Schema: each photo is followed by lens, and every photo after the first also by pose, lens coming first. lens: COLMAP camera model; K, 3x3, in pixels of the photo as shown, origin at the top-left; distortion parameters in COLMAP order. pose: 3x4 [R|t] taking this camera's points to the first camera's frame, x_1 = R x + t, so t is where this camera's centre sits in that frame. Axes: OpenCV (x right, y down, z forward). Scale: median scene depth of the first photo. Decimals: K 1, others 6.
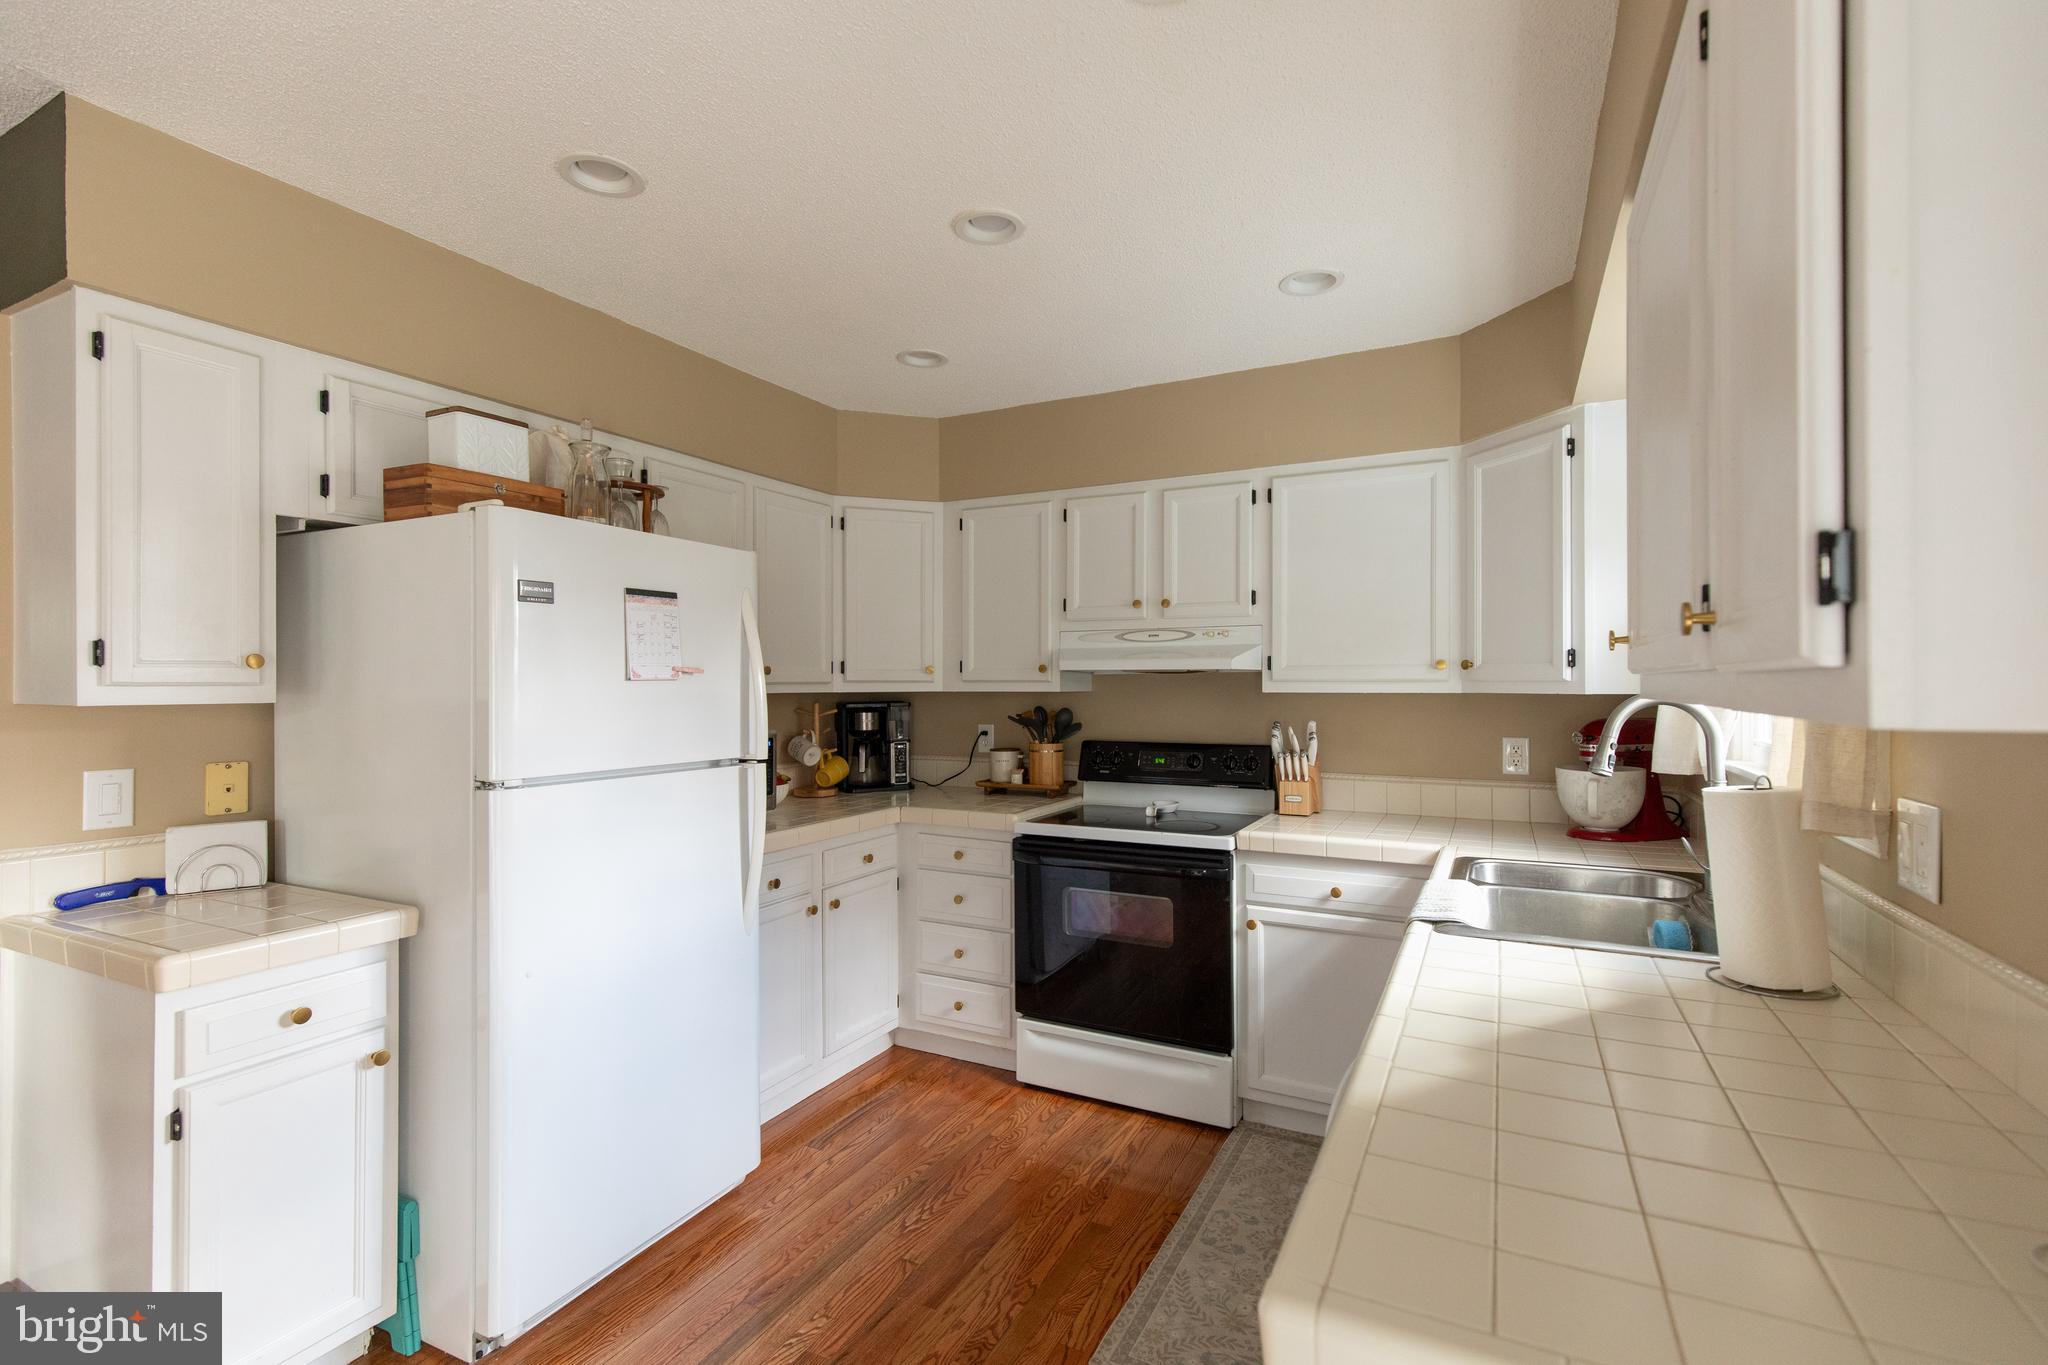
lens RADIAL K [[913.6, 0, 1032.7], [0, 913.6, 683.7], [0, 0, 1]] dist [0.012785, -0.000396]
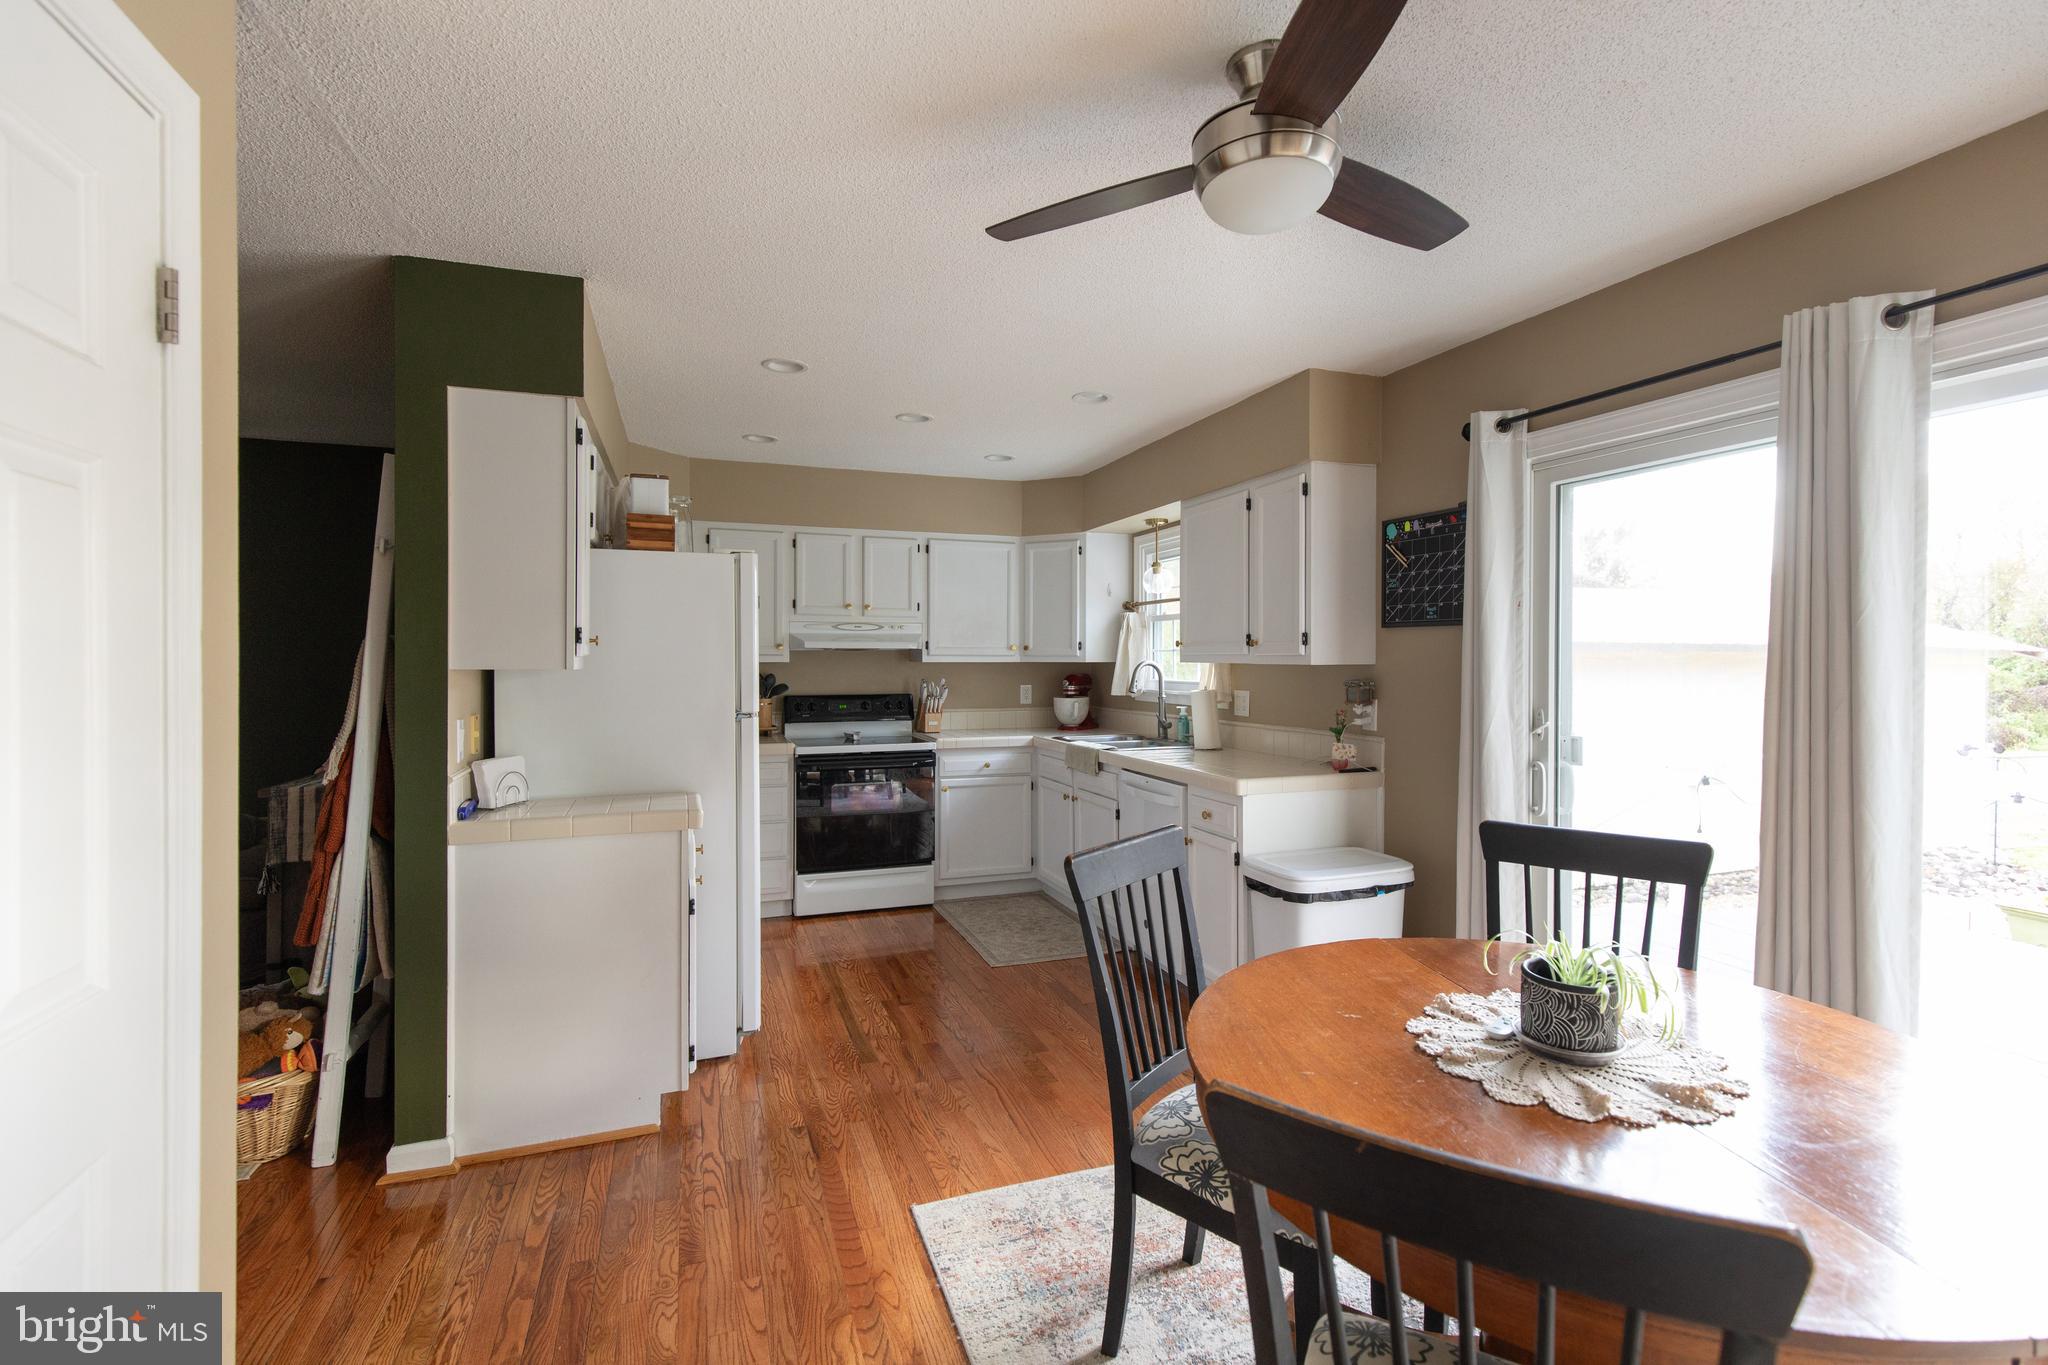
lens RADIAL K [[934.3, 0, 1018.2], [0, 934.3, 665.3], [0, 0, 1]] dist [0.007918, -0.001179]
pose [[0.683196, -0.002783, 0.730230, -0.899833], [-0.002701, 0.999976, 0.006338, 0.003721], [-0.730230, -0.006302, 0.683172, -0.332957]]
